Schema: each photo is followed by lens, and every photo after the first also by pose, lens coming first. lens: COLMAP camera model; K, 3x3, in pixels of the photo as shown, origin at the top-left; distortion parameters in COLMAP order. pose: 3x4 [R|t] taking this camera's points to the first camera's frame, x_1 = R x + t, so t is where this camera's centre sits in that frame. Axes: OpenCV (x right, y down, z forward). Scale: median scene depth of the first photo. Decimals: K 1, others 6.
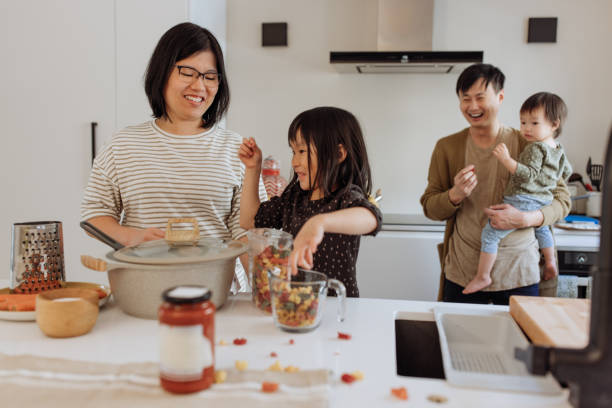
lens RADIAL K [[553.9, 0, 309.7], [0, 553.9, 200.1], [0, 0, 1]] dist [-0.001205, 0.000000]
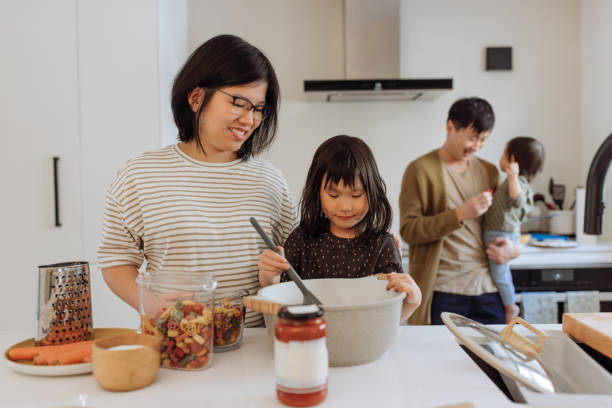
lens RADIAL K [[553.9, 0, 308.5], [0, 553.9, 205.7], [0, 0, 1]] dist [-0.001205, 0.000000]
pose [[0.991647, -0.037096, 0.123533, -0.111775], [0.042506, 0.998236, -0.041452, -0.000991], [-0.121777, 0.046357, 0.991474, 0.025313]]
